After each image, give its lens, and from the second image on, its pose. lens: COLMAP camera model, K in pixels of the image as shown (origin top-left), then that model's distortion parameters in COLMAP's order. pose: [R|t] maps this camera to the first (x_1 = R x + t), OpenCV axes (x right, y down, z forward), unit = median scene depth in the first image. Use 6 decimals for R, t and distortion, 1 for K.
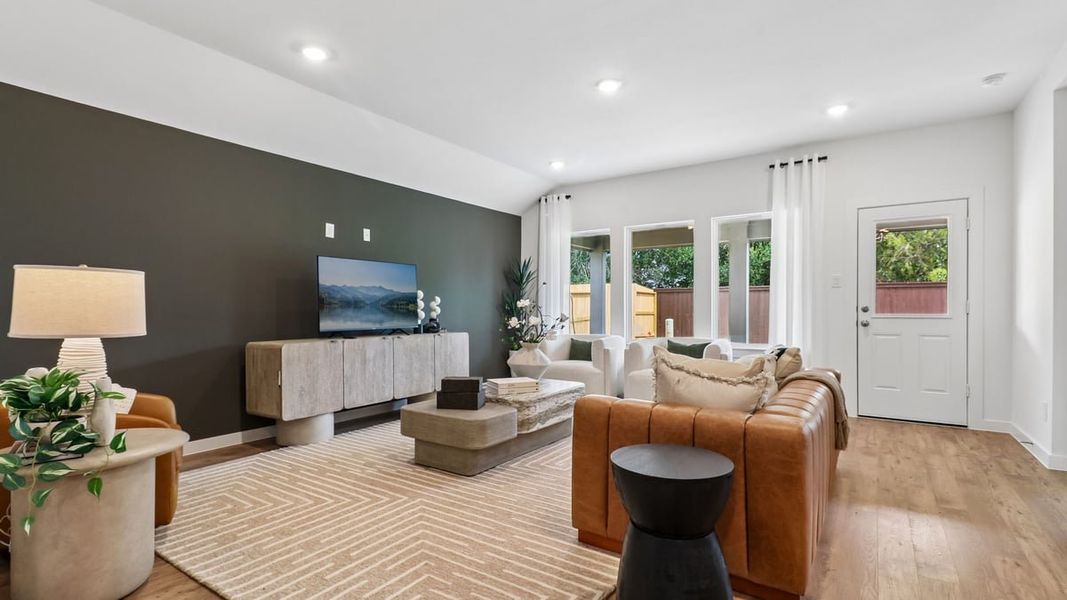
lens RADIAL K [[498.1, 0, 522.6], [0, 498.1, 310.6], [0, 0, 1]] dist [-0.006194, -0.003953]
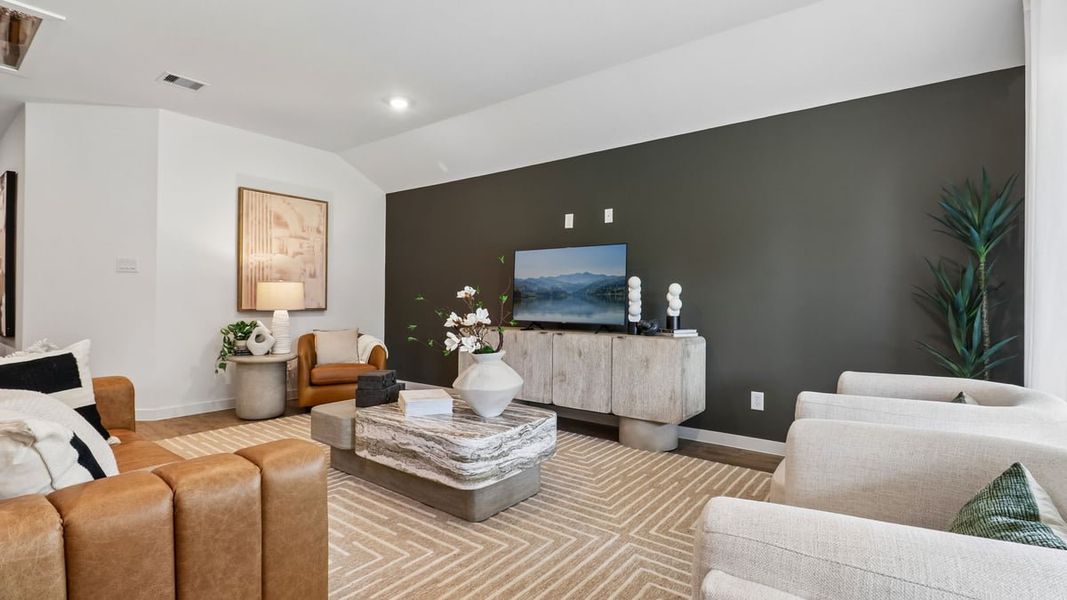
lens RADIAL K [[498.1, 0, 534.1], [0, 498.1, 298.2], [0, 0, 1]] dist [-0.006194, -0.003953]
pose [[-0.056137, -0.003107, -0.998418, 0.601728], [-0.006789, 0.999973, -0.002730, -0.006045], [0.998400, 0.006625, -0.056156, 0.997637]]
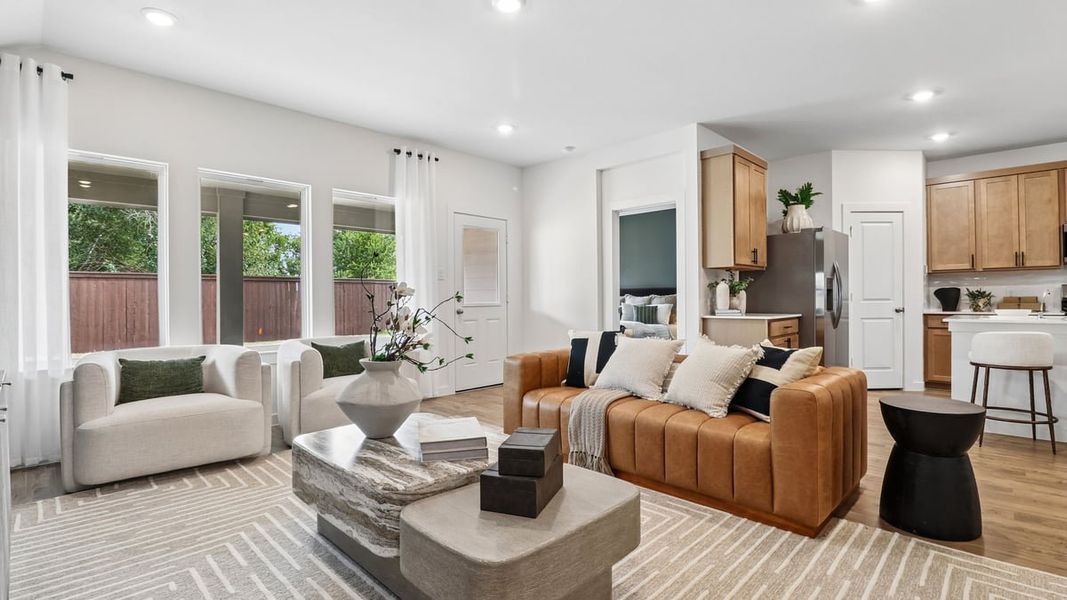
lens RADIAL K [[498.1, 0, 539.9], [0, 498.1, 296.0], [0, 0, 1]] dist [-0.006194, -0.003953]
pose [[0.162302, 0.005046, 0.986728, -0.454608], [0.009904, 0.999928, -0.006743, -0.003651], [-0.986691, 0.010867, 0.162240, 0.669324]]
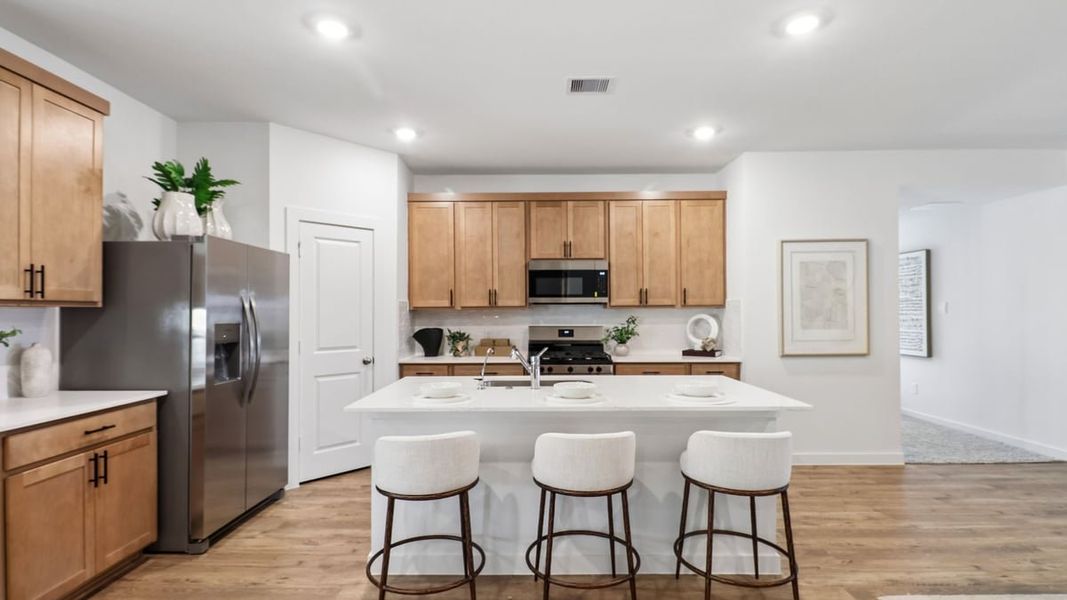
lens RADIAL K [[498.1, 0, 524.5], [0, 498.1, 304.1], [0, 0, 1]] dist [-0.006194, -0.003953]
pose [[-0.549241, 0.015332, 0.835523, -0.016622], [0.004546, 0.999872, -0.015360, -0.058632], [-0.835652, -0.004638, -0.549240, 0.246782]]
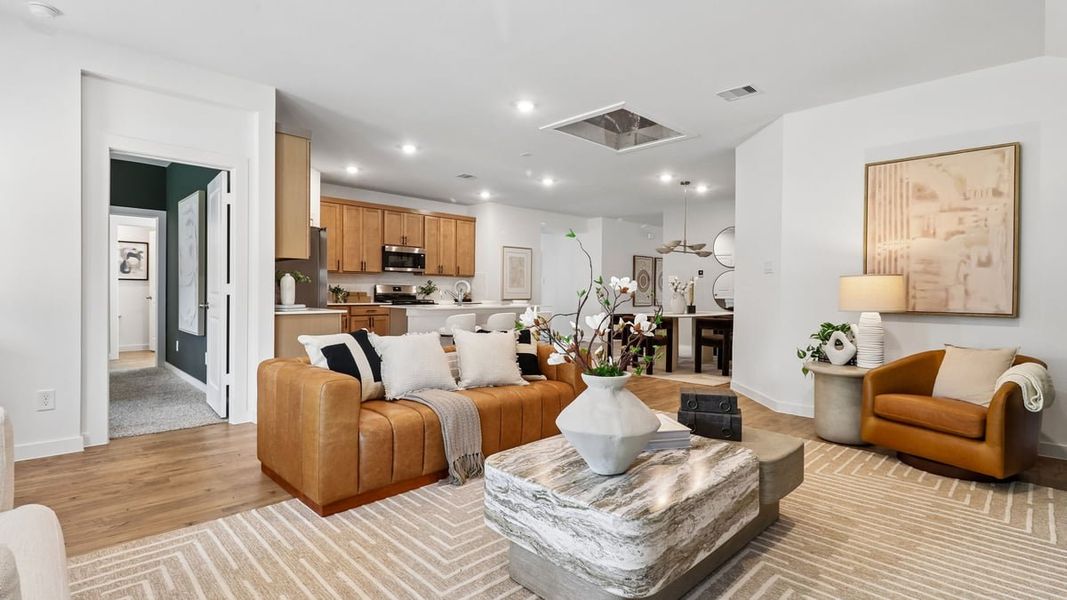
lens RADIAL K [[498.1, 0, 529.0], [0, 498.1, 298.2], [0, 0, 1]] dist [-0.006194, -0.003953]
pose [[-0.980549, -0.013336, 0.195823, -0.001349], [-0.010931, 0.999851, 0.013356, -0.007120], [-0.195972, 0.010956, -0.980548, 1.304183]]
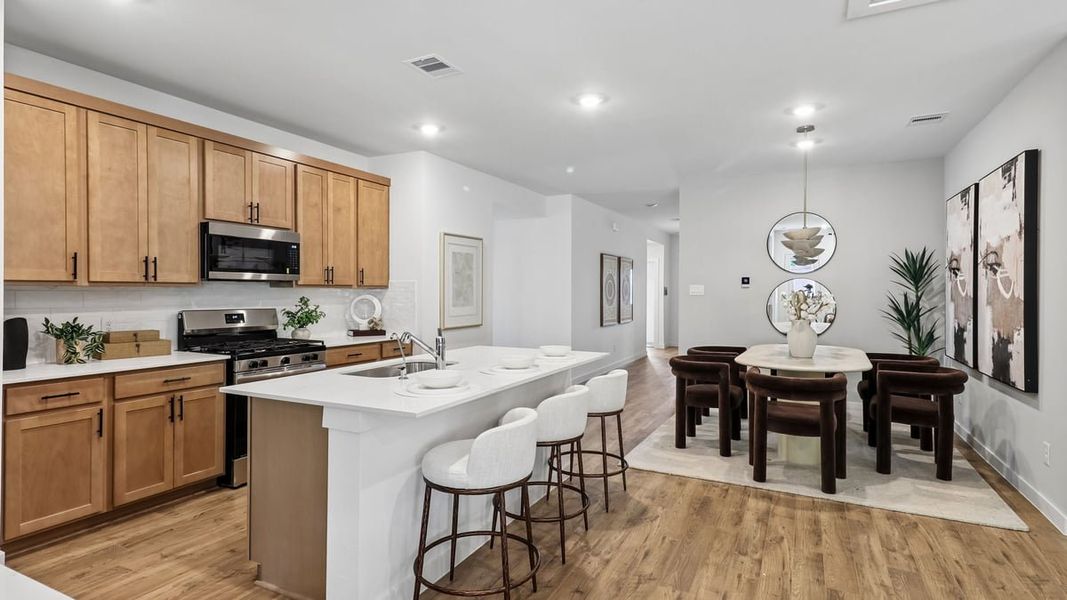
lens RADIAL K [[532.0, 0, 534.8], [0, 532.0, 295.2], [0, 0, 1]] dist [0.002736, -0.000403]
pose [[-0.991221, -0.003369, -0.132170, 0.460802], [-0.004213, 0.999972, 0.006110, -0.058693], [0.132146, 0.006613, -0.991208, 0.543799]]
